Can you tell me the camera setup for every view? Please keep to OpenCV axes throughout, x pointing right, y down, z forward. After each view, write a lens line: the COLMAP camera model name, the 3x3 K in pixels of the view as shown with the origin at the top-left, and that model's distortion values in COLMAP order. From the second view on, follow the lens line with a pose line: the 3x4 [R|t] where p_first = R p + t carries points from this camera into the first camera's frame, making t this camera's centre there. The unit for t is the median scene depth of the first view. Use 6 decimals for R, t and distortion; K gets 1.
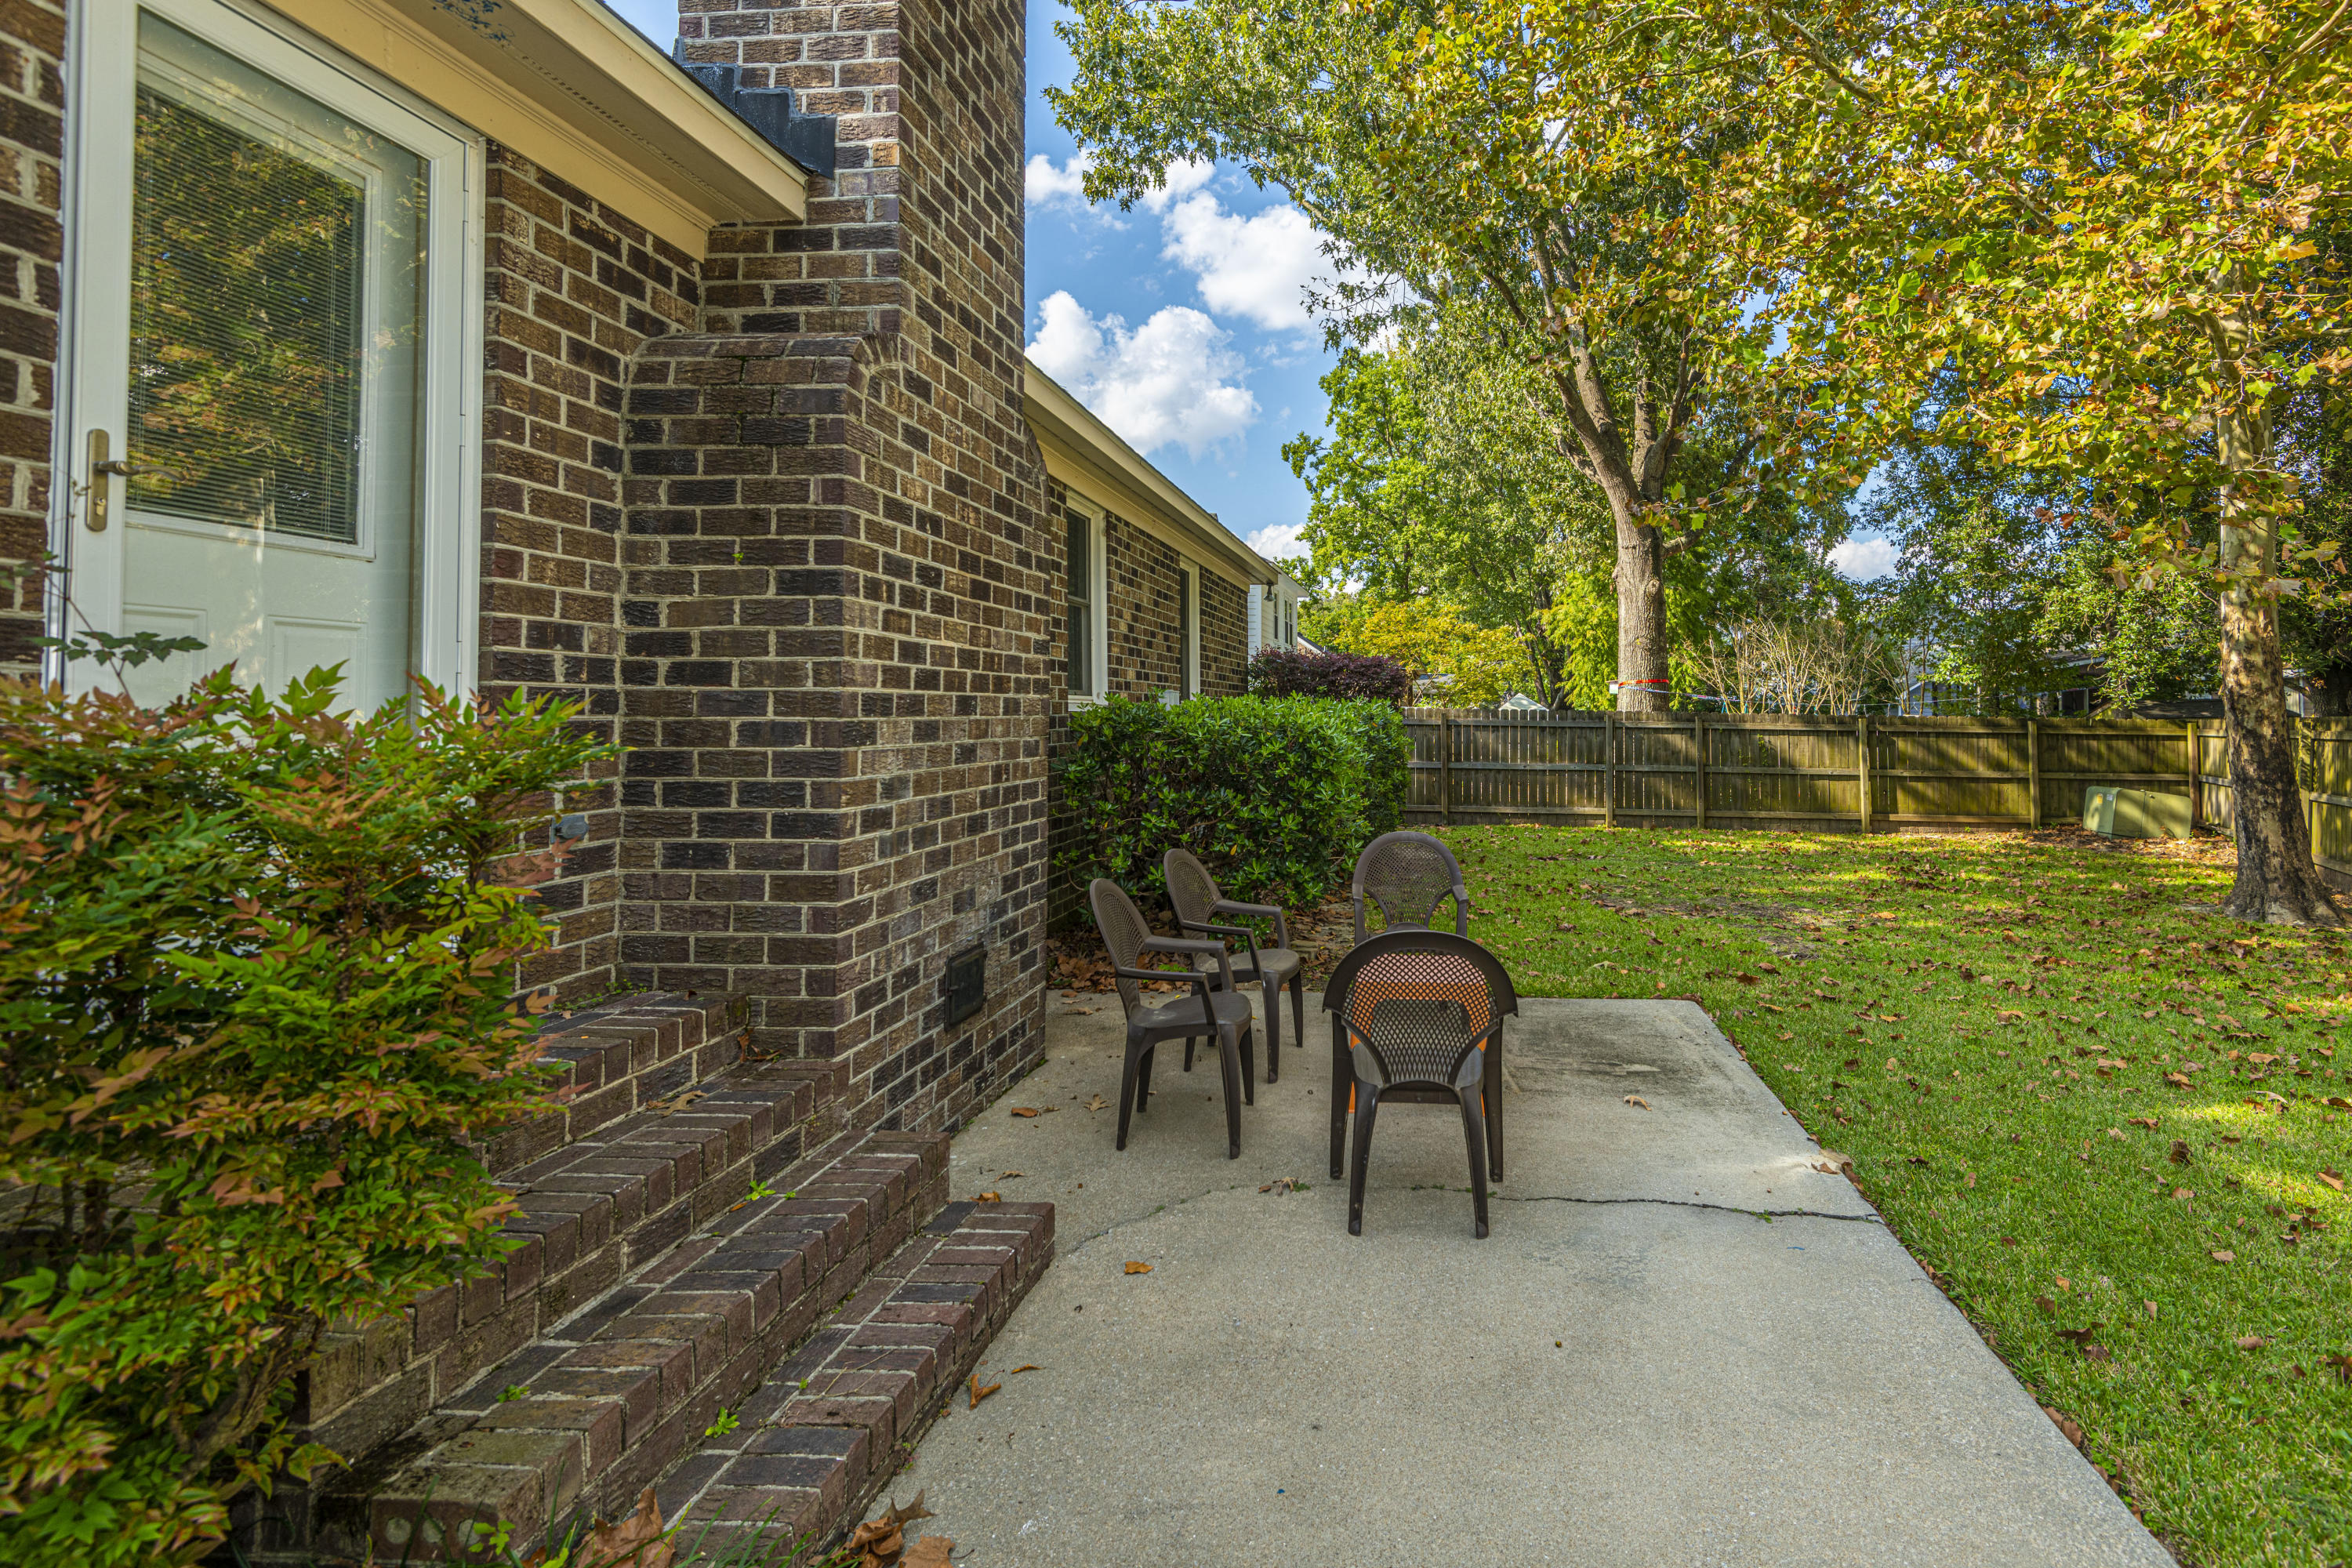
lens RADIAL K [[1129.8, 0, 1370.1], [0, 1129.8, 682.5], [0, 0, 1]] dist [0.049277, -0.033917]
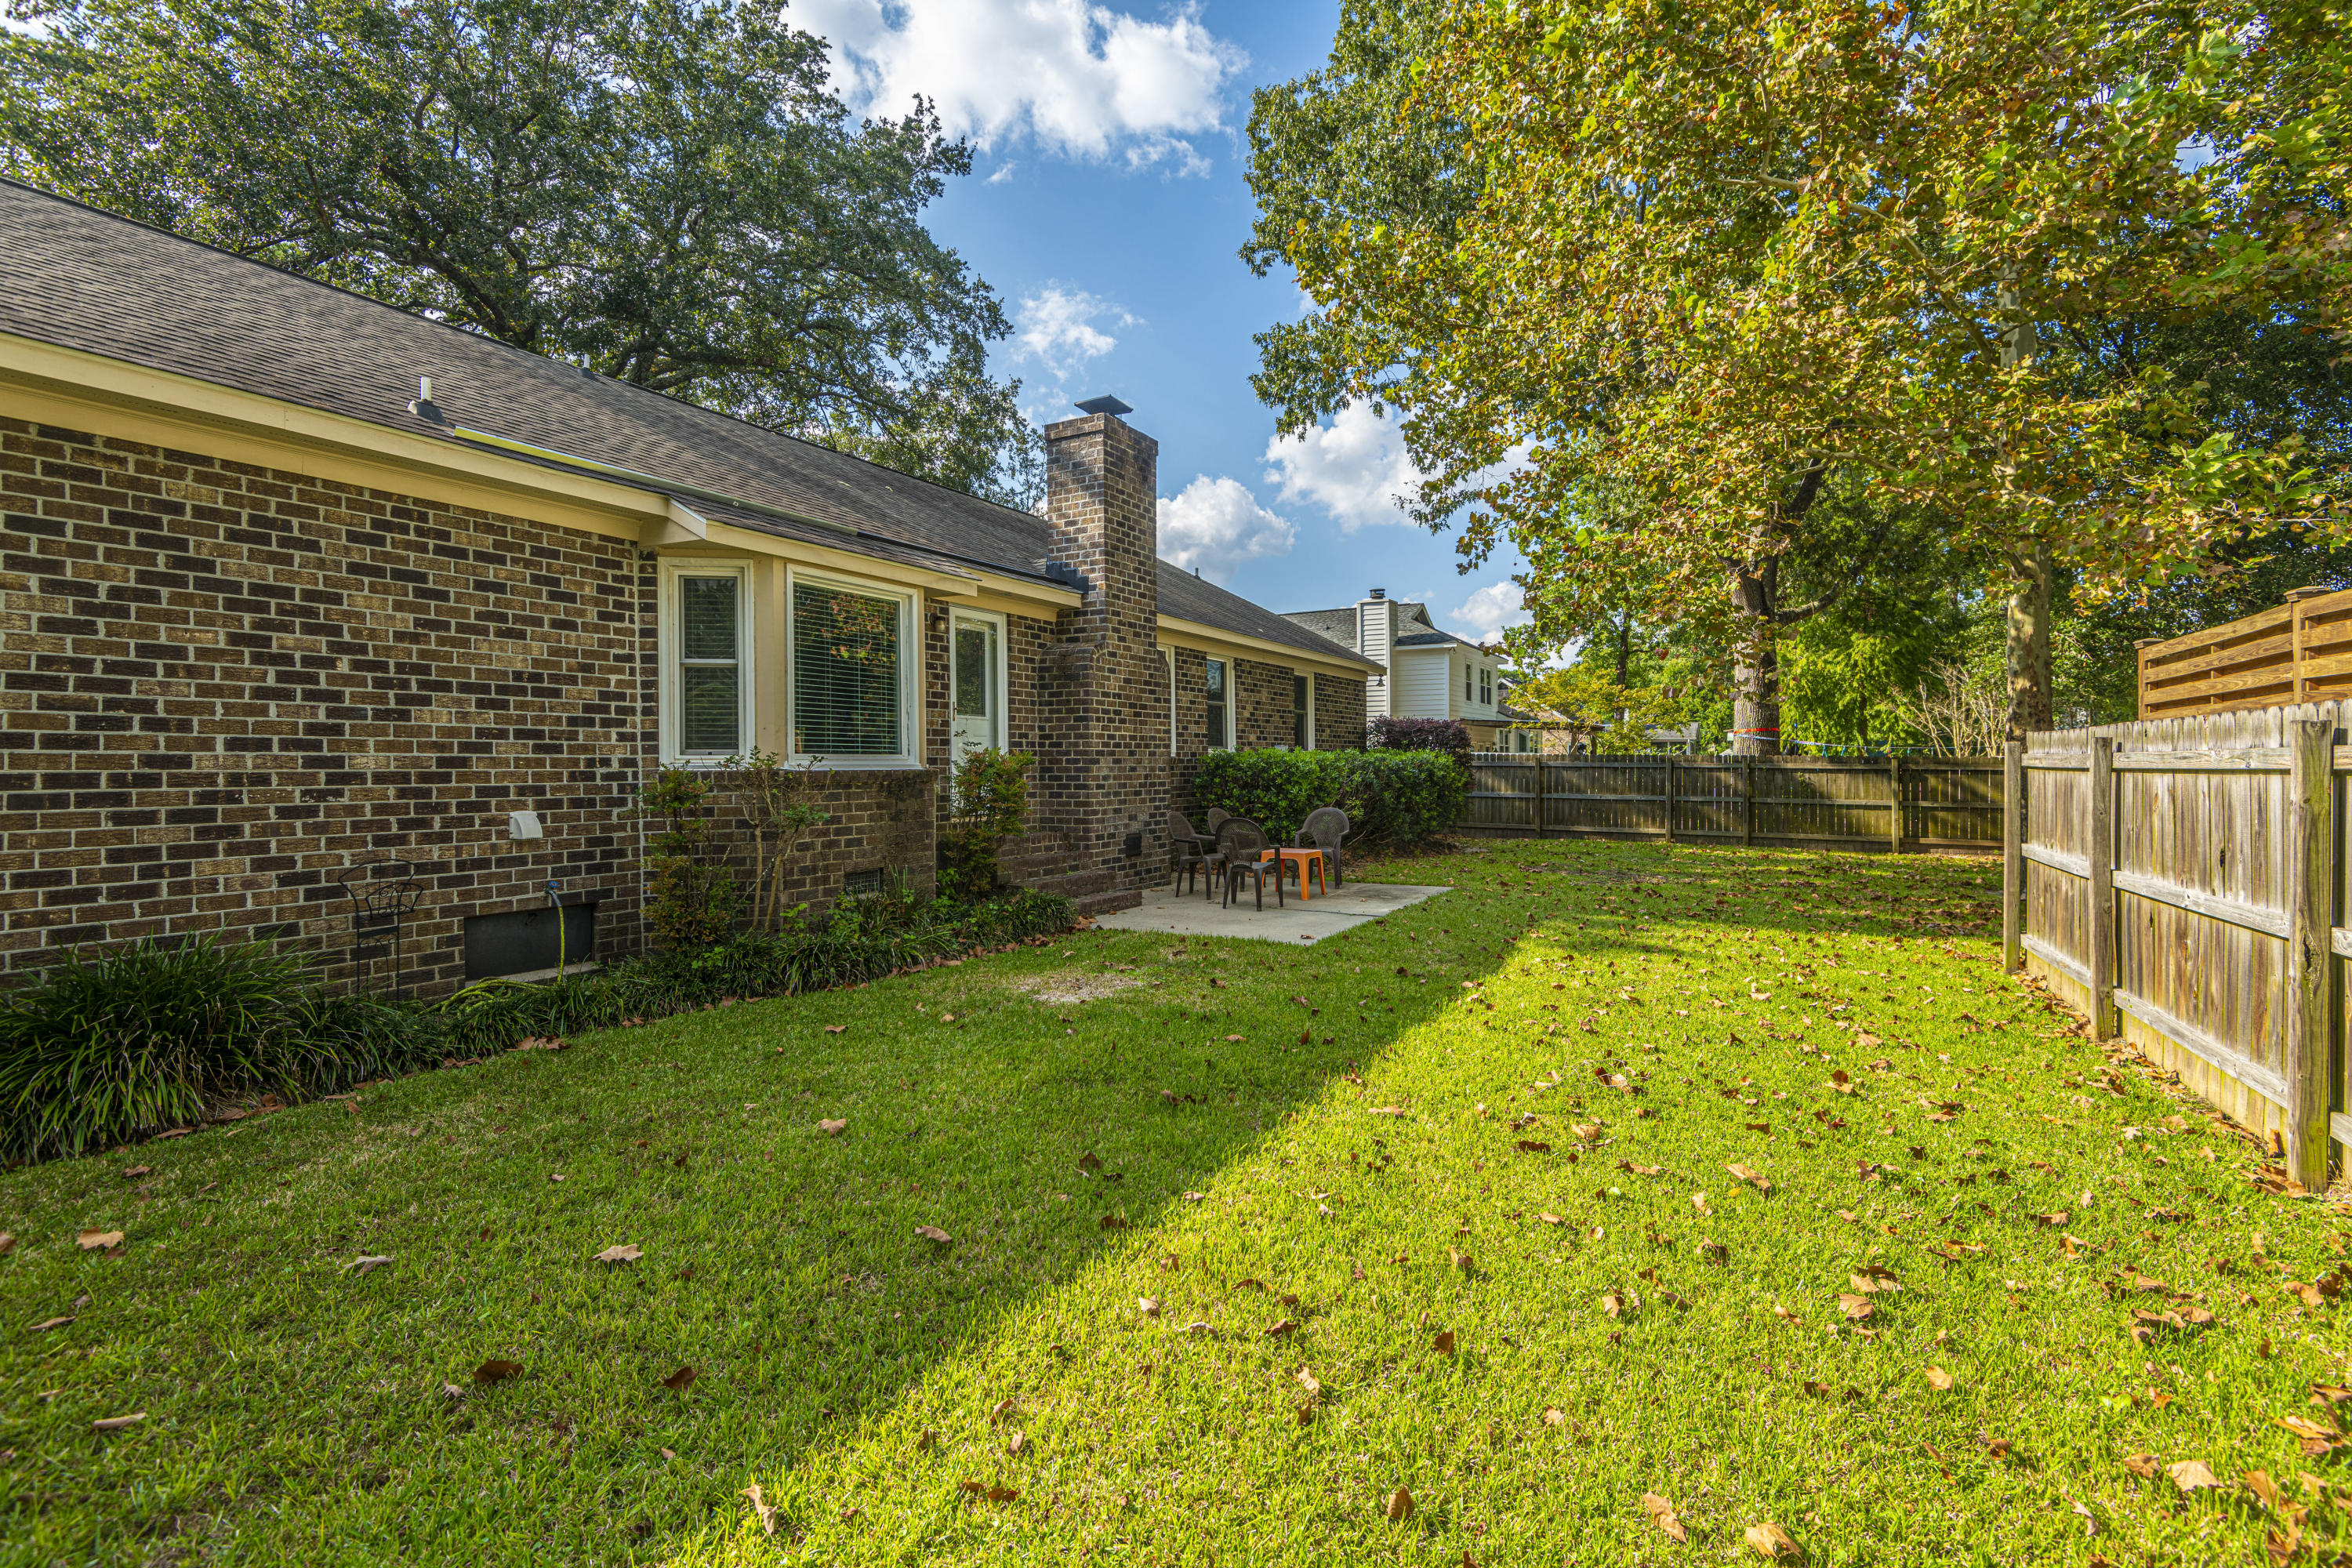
lens RADIAL K [[1087.8, 0, 1179.3], [0, 1087.8, 767.8], [0, 0, 1]] dist [0.052442, -0.029980]
pose [[0.901594, -0.003983, -0.432564, 0.295109], [0.017429, 0.999480, 0.027123, -0.005113], [0.432231, -0.031993, 0.901195, -0.454995]]
